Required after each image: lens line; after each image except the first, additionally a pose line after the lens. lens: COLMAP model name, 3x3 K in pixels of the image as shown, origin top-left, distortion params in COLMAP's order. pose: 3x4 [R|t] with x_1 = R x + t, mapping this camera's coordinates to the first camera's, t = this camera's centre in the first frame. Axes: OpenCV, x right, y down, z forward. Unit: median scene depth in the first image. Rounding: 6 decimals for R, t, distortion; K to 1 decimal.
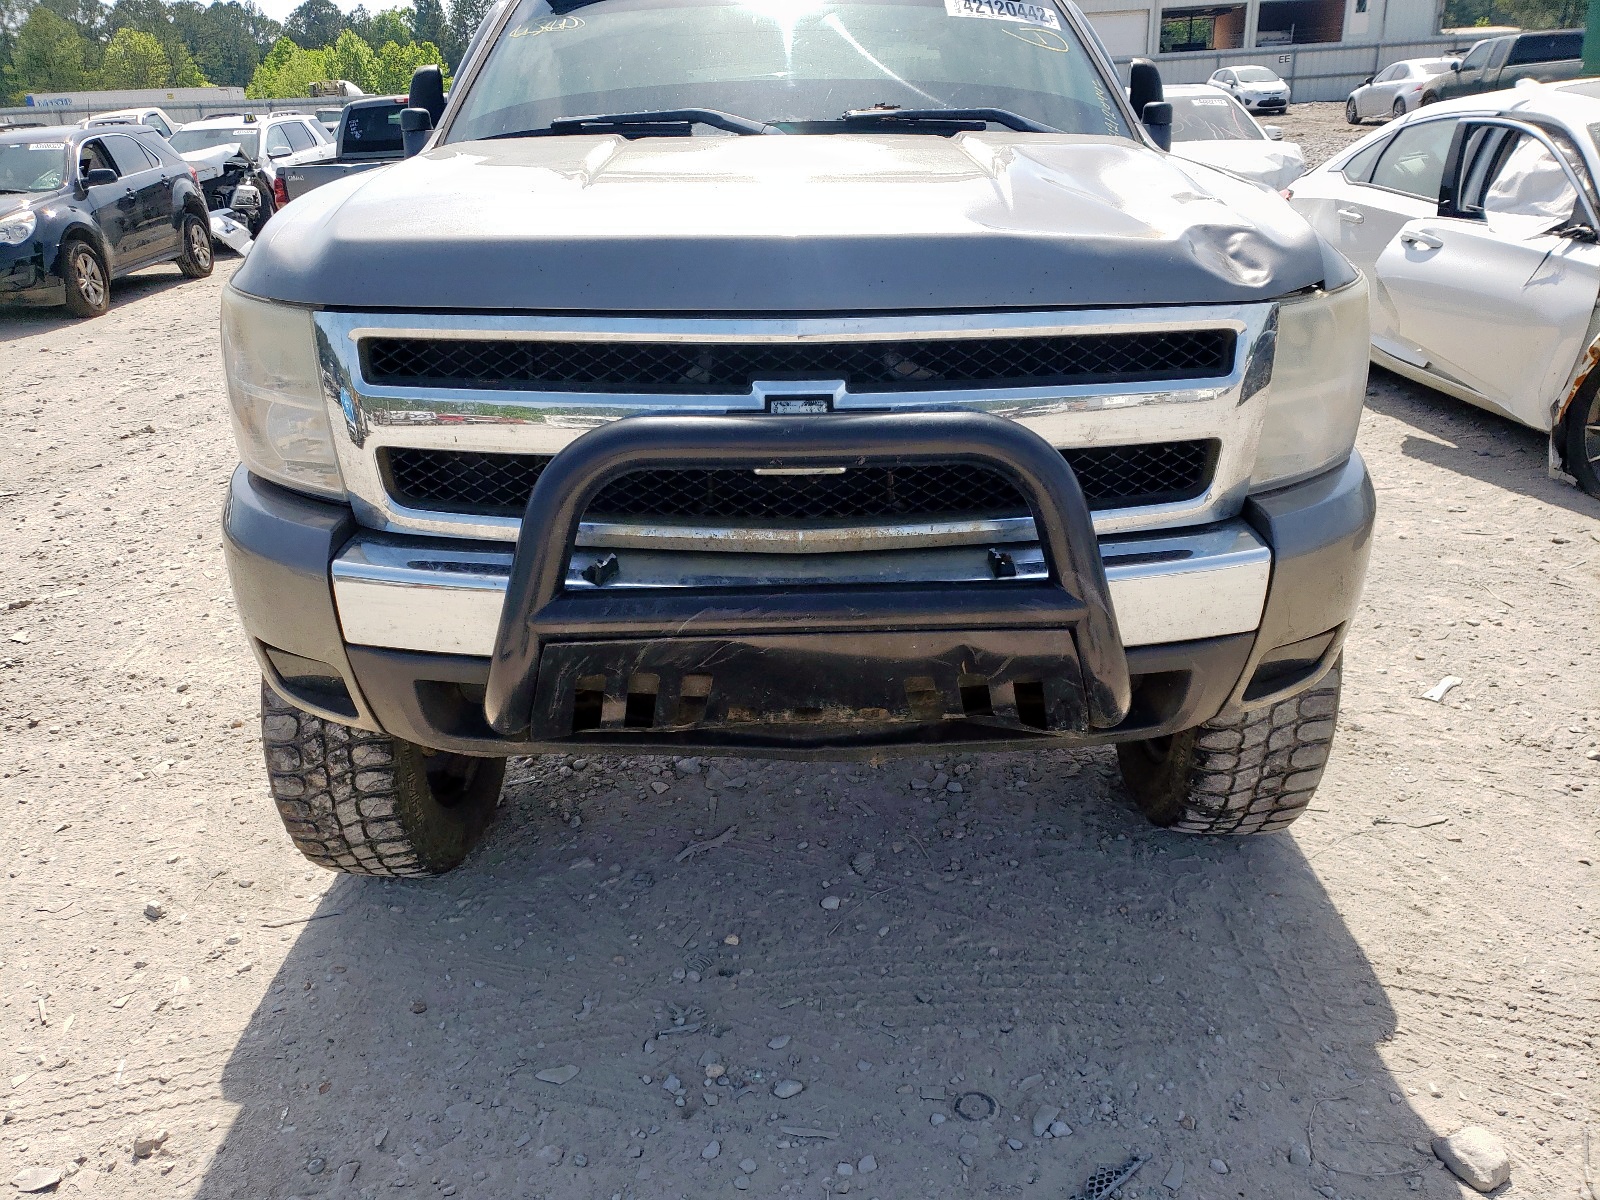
lens RADIAL K [[1218.3, 0, 800.0], [0, 1218.3, 600.0], [0, 0, 1]] dist [0.013577, -0.002564]
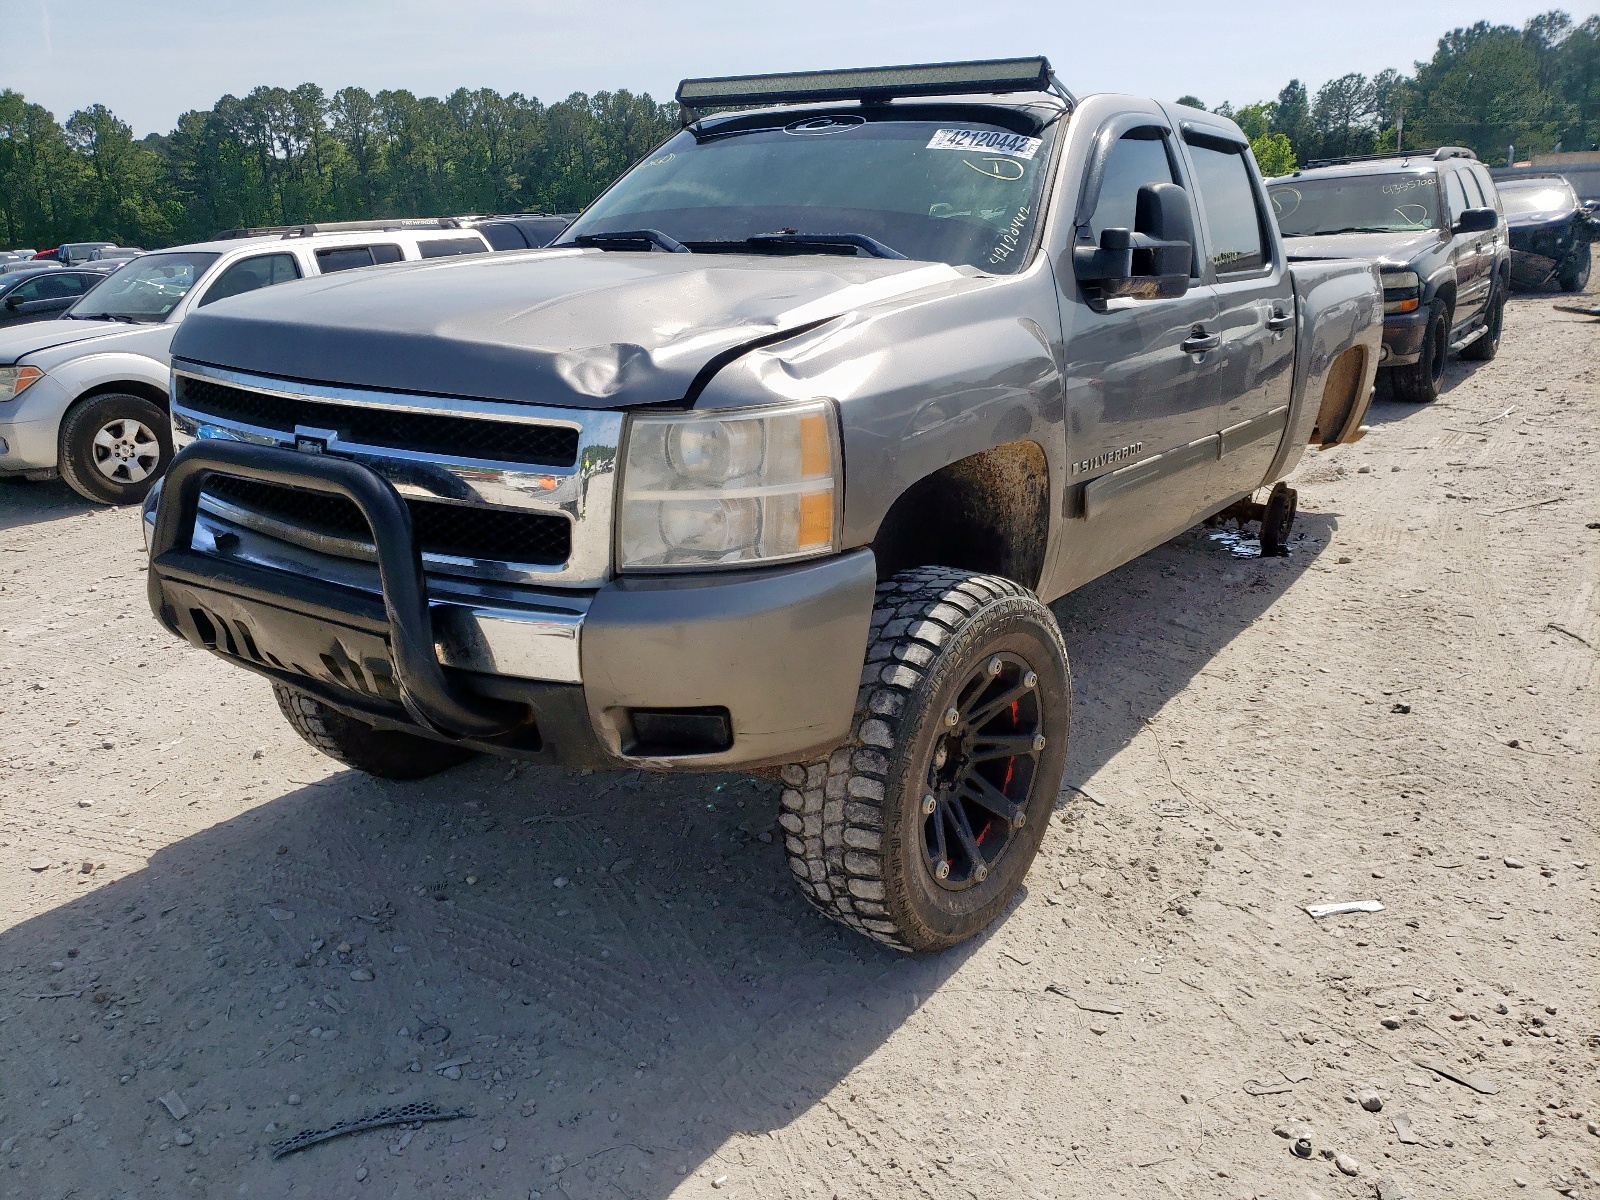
lens RADIAL K [[1218.3, 0, 800.0], [0, 1218.3, 600.0], [0, 0, 1]] dist [0.013577, -0.002564]
pose [[0.834004, 0.186514, -0.519279, 0.971261], [-0.220992, 0.975265, -0.004636, -0.080742], [0.505570, 0.118623, 0.854592, 0.078952]]
